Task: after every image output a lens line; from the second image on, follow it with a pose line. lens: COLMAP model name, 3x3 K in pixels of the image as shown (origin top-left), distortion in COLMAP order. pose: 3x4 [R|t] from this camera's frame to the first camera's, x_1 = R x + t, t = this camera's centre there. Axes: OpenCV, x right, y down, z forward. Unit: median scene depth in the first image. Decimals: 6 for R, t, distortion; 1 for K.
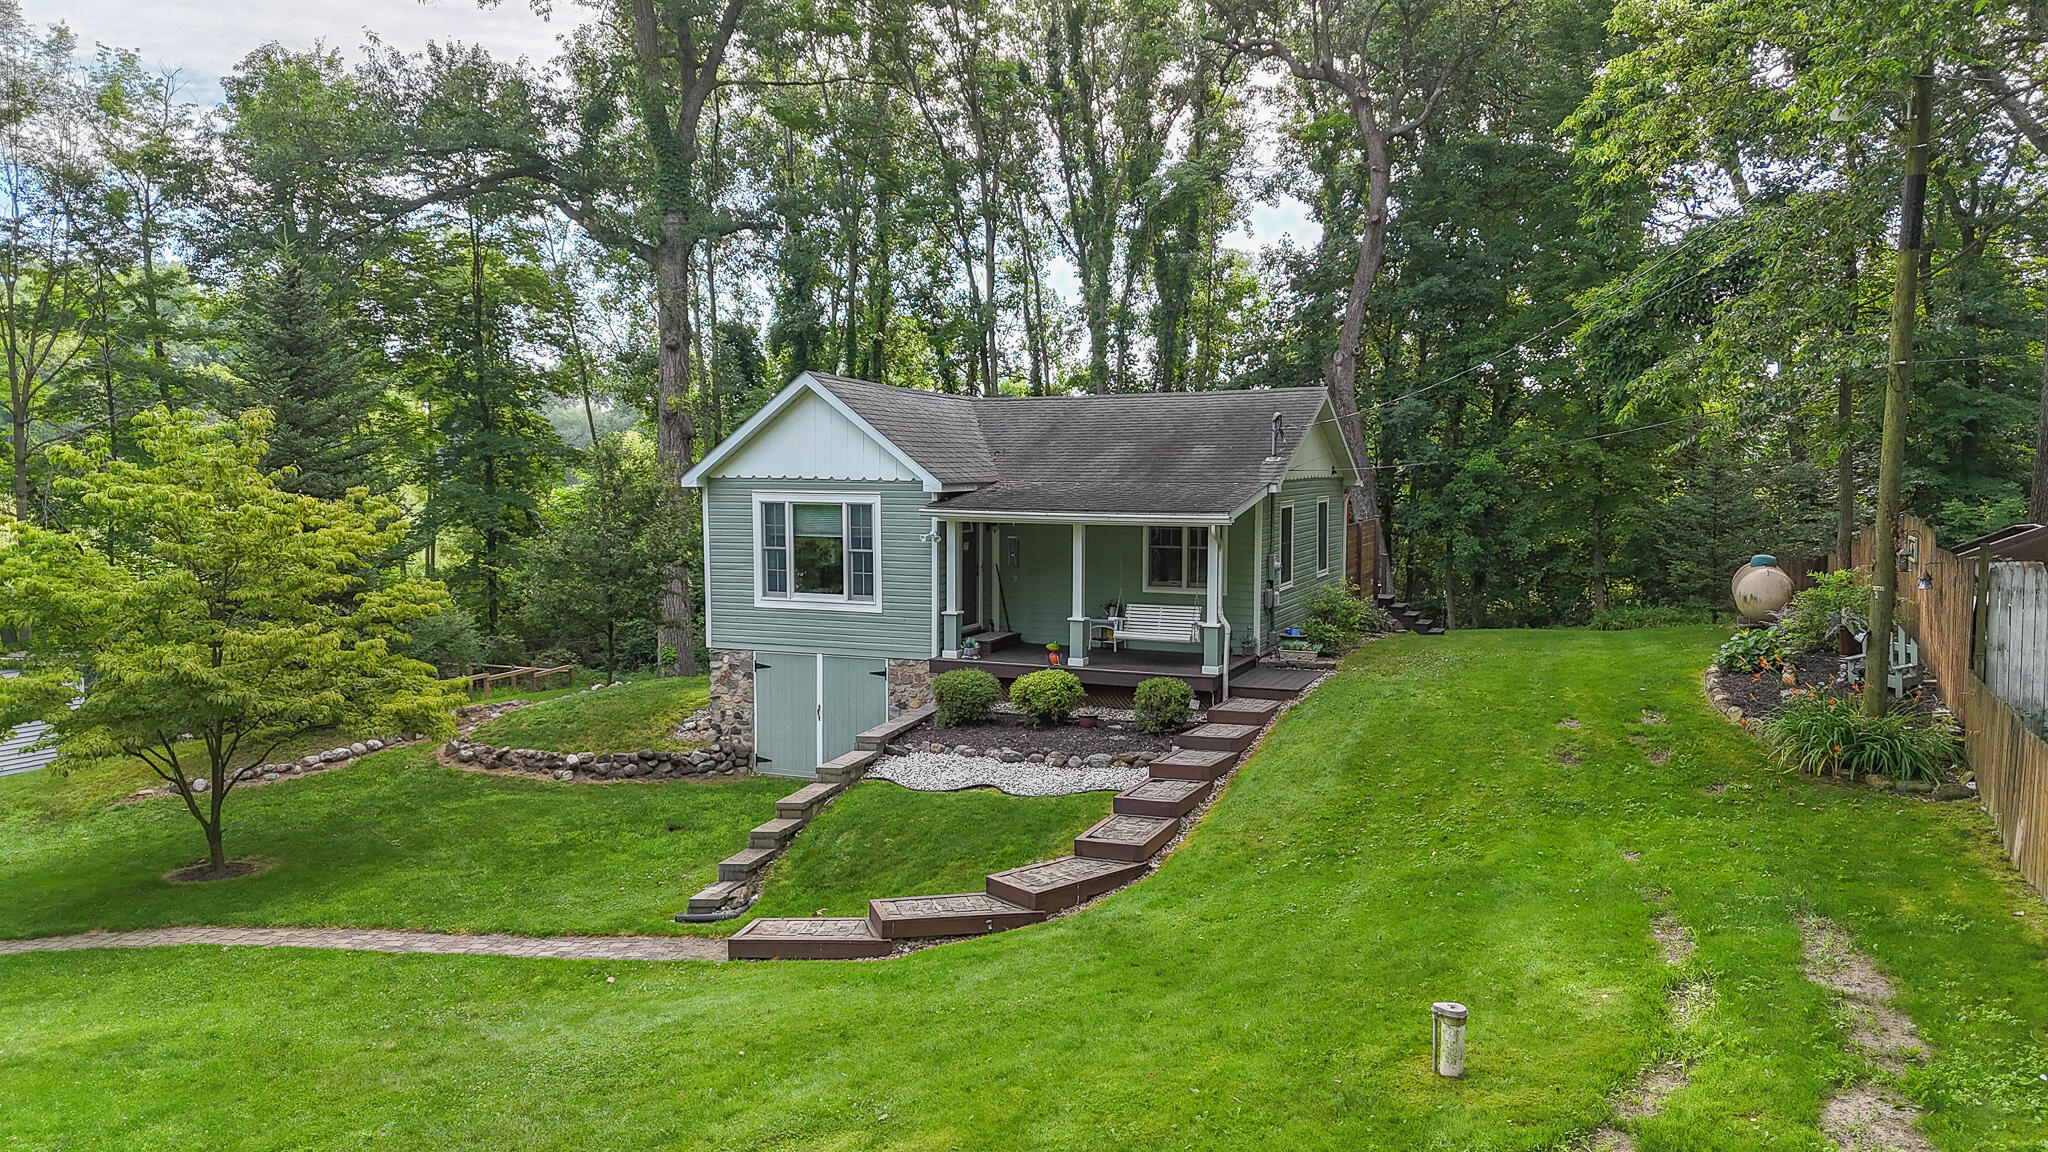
lens RADIAL K [[1495.4, 0, 1043.3], [0, 1495.4, 567.4], [0, 0, 1]] dist [0.055381, -0.055252]
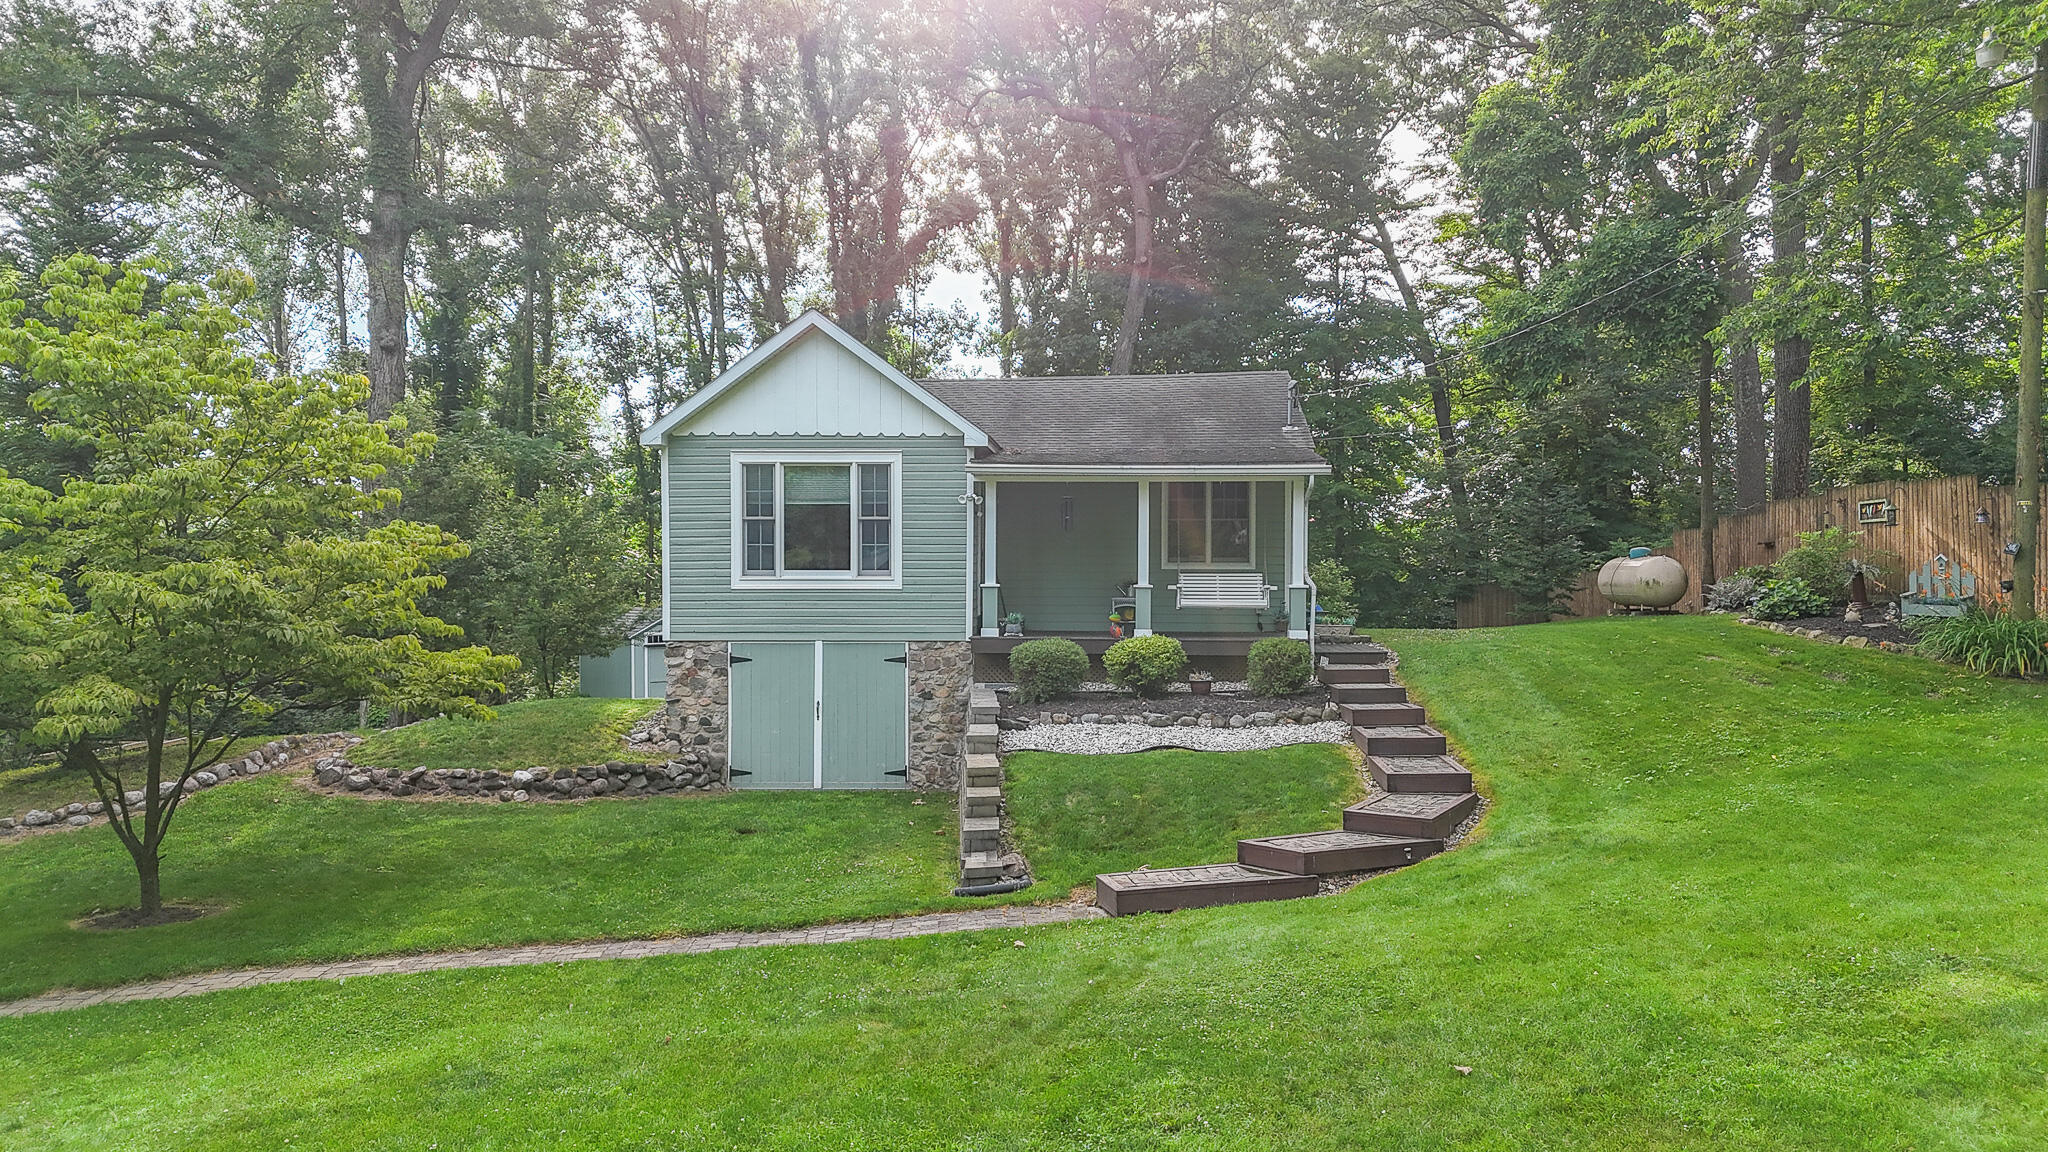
lens RADIAL K [[1495.4, 0, 1037.9], [0, 1495.4, 573.5], [0, 0, 1]] dist [0.055381, -0.055252]
pose [[0.945729, -0.002289, 0.324948, -0.313454], [0.025632, 0.997385, -0.067571, 0.081701], [-0.323943, 0.072233, 0.943315, 0.156478]]
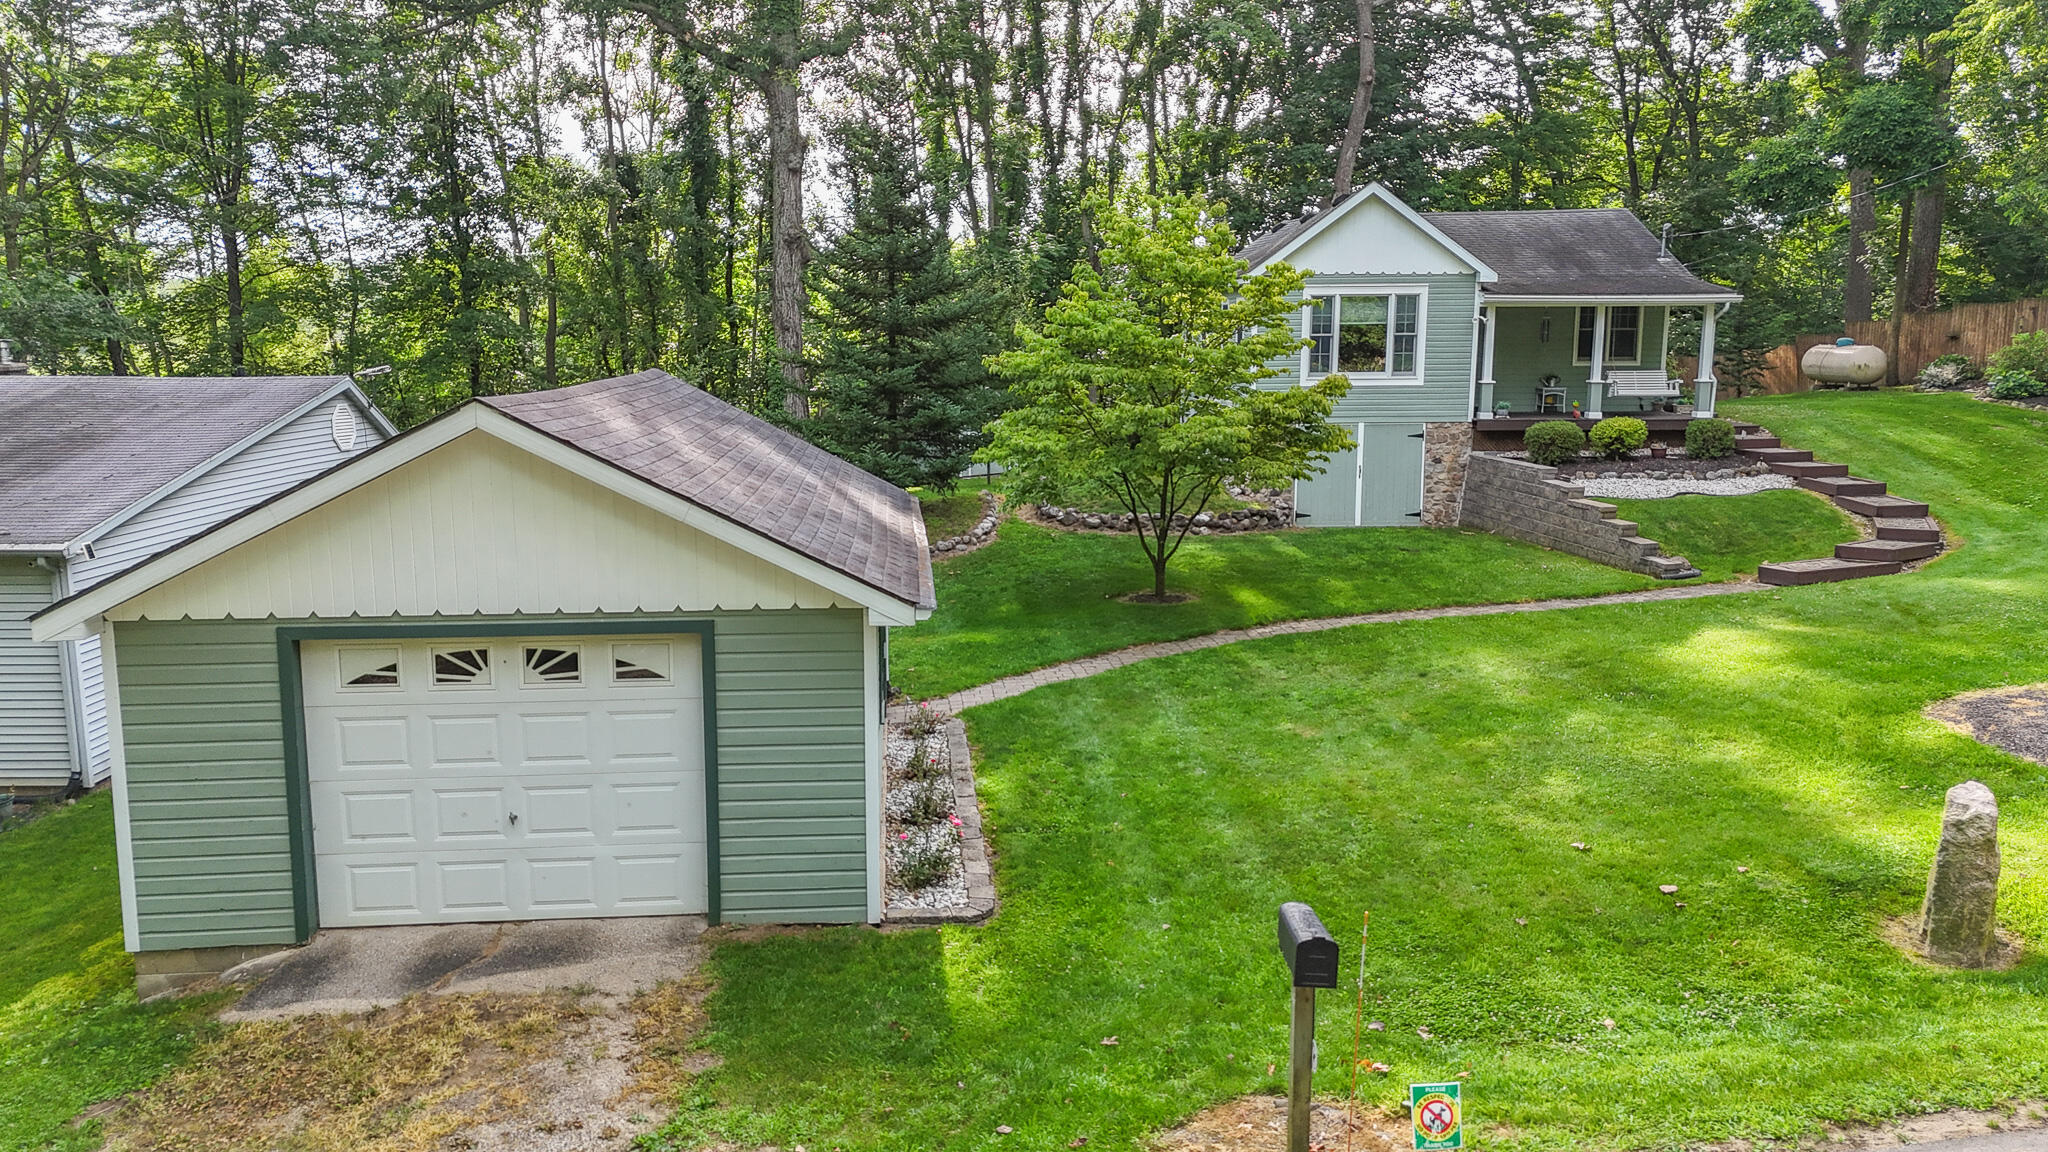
lens RADIAL K [[1495.4, 0, 1018.8], [0, 1495.4, 582.6], [0, 0, 1]] dist [0.055381, -0.055252]
pose [[0.925854, -0.070622, 0.371224, -0.877743], [0.034759, 0.994132, 0.102435, 0.053407], [-0.376280, -0.081936, 0.922876, -0.021934]]
